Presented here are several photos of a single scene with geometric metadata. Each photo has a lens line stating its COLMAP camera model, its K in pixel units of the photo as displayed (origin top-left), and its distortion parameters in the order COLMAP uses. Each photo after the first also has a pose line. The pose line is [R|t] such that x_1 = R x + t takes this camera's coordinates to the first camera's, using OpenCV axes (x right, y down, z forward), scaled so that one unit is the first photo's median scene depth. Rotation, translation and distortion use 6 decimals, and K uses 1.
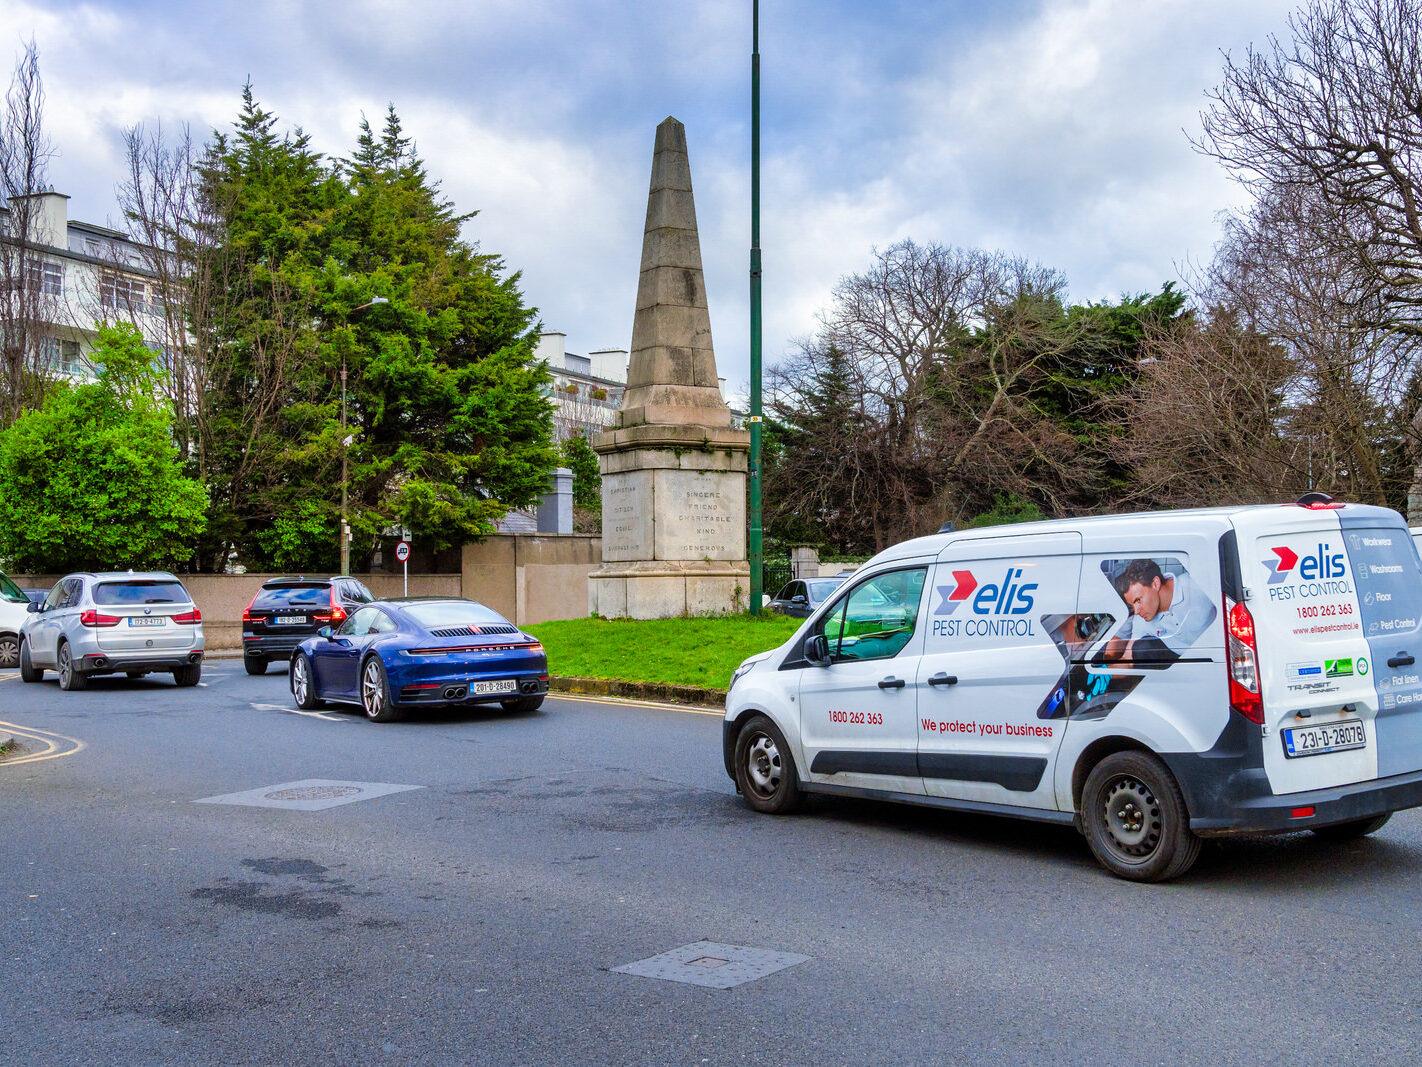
lens RADIAL K [[1501.3, 0, 709.8], [0, 1501.3, 557.2], [0, 0, 1]] dist [-0.044737, 0.053031]
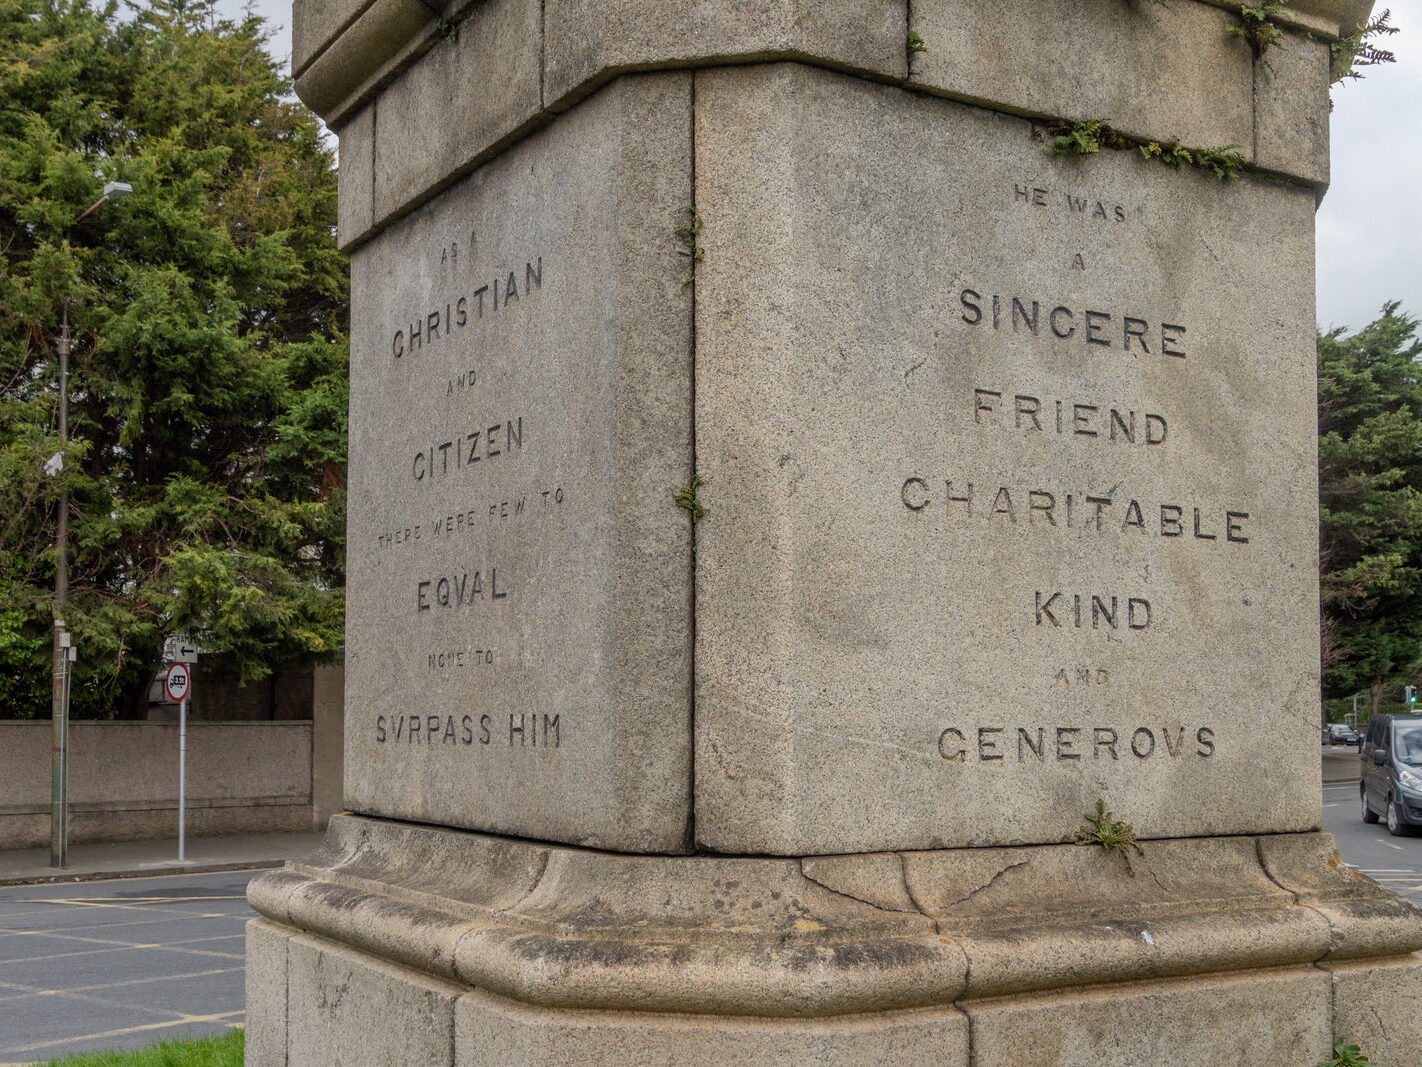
lens RADIAL K [[1686.8, 0, 704.6], [0, 1686.8, 645.8], [0, 0, 1]] dist [0.016562, -0.024457]
pose [[0.999941, 0.010237, -0.003660, -0.016859], [-0.010317, 0.999691, -0.022618, -0.005105], [0.003428, 0.022654, 0.999737, 0.411490]]
